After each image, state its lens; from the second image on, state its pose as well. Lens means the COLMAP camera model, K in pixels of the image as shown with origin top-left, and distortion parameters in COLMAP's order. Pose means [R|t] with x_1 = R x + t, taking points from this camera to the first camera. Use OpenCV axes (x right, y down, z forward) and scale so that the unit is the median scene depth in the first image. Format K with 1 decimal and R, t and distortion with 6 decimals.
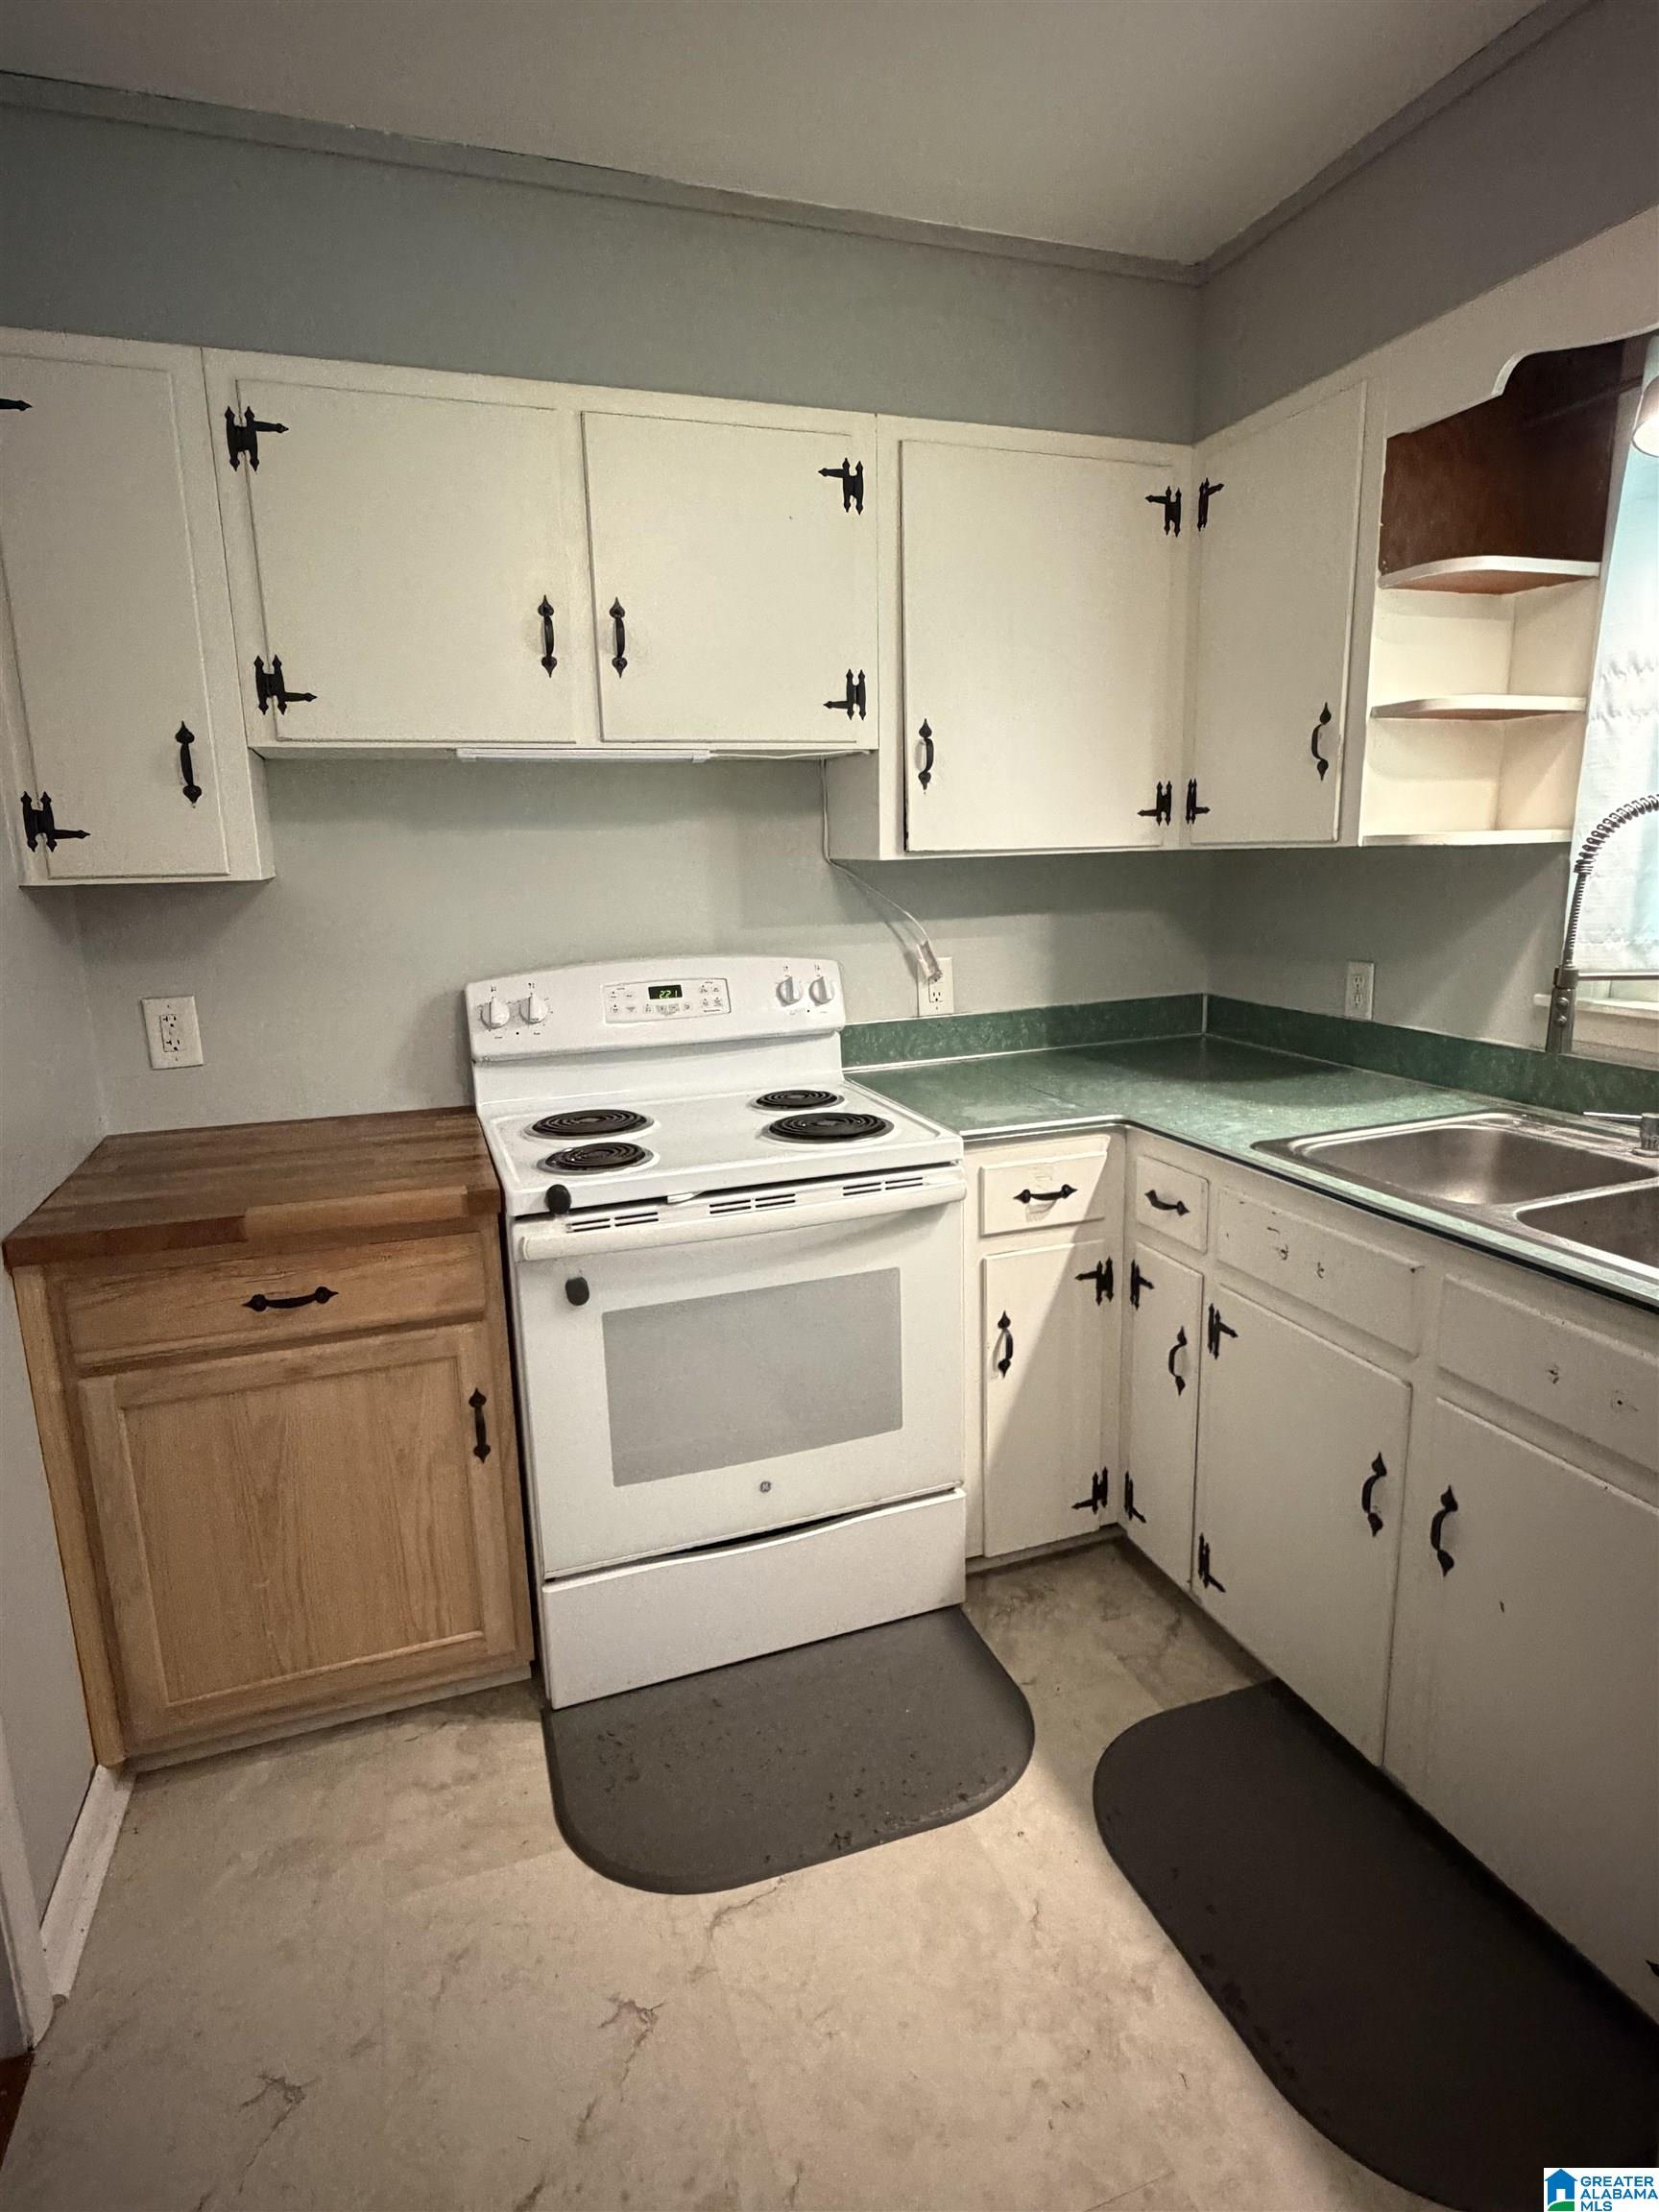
lens RADIAL K [[1183.0, 0, 828.3], [0, 1183.0, 1098.9], [0, 0, 1]] dist [0.000828, -0.001310]
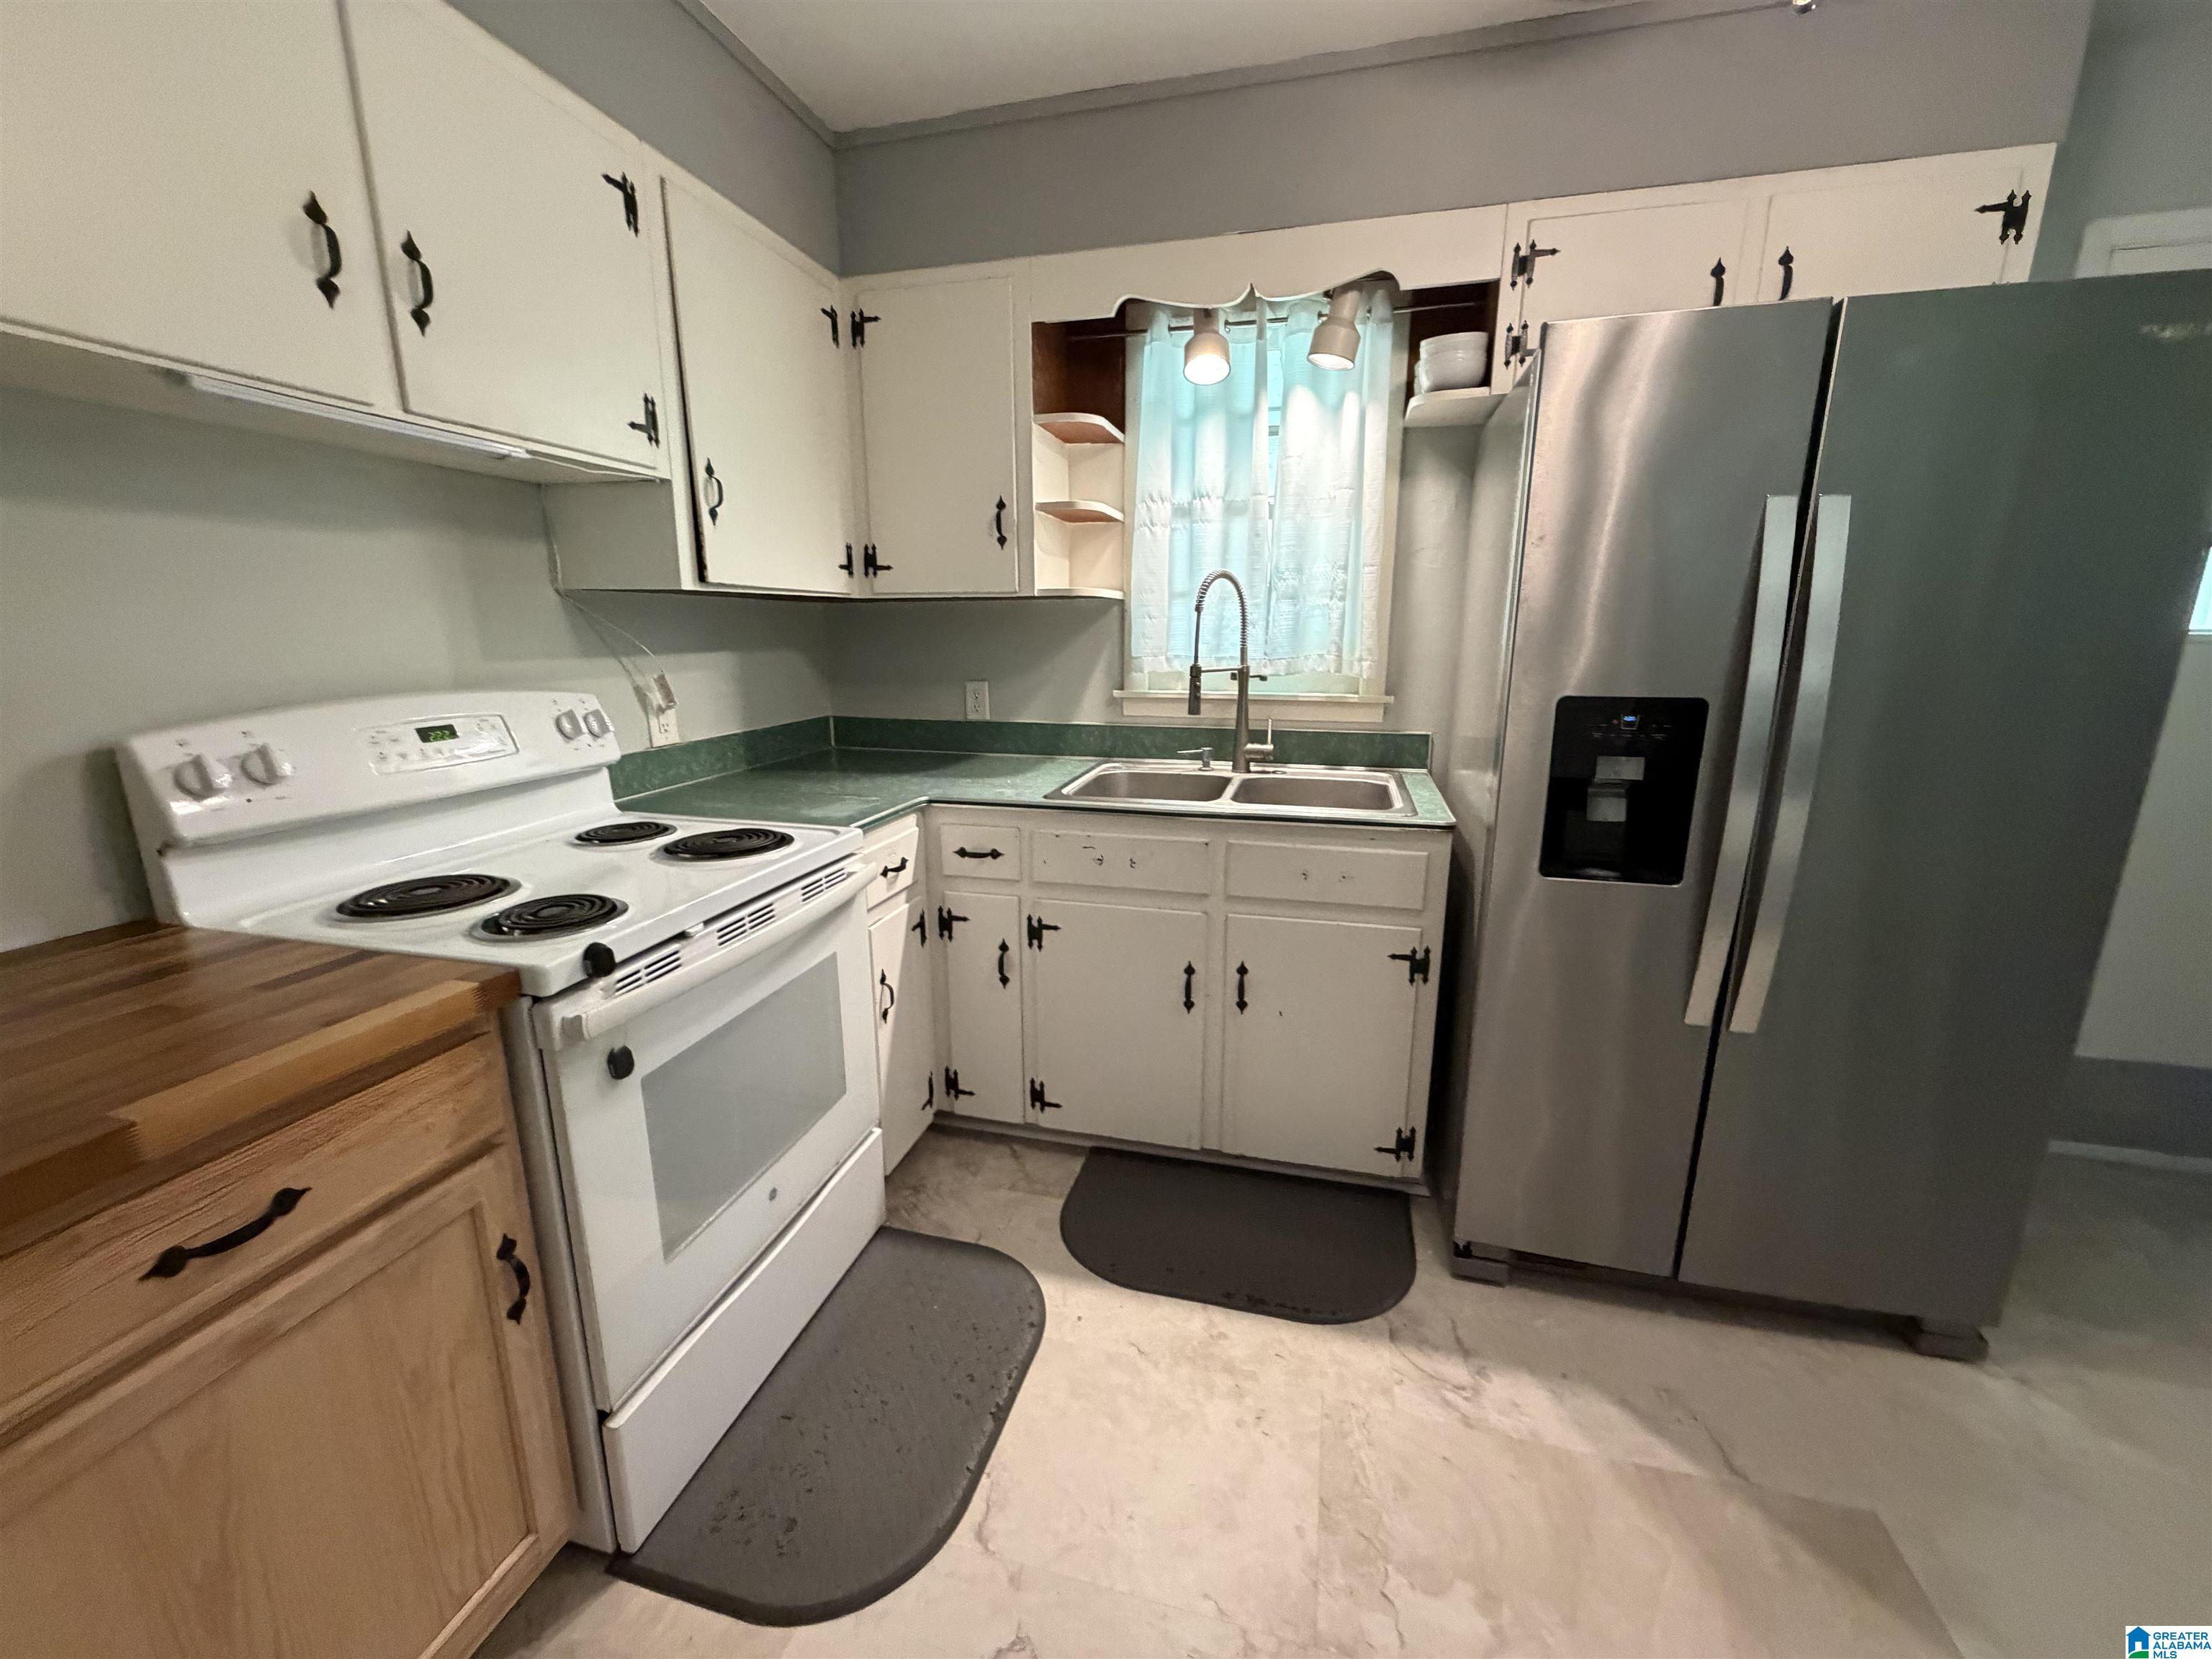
lens RADIAL K [[879.1, 0, 1101.6], [0, 879.1, 831.6], [0, 0, 1]] dist [-0.001158, 0.000983]
pose [[0.567191, -0.160796, 0.807737, -0.433126], [0.154662, 0.984103, 0.087301, -0.003349], [-0.808934, 0.075410, 0.583043, 0.288225]]
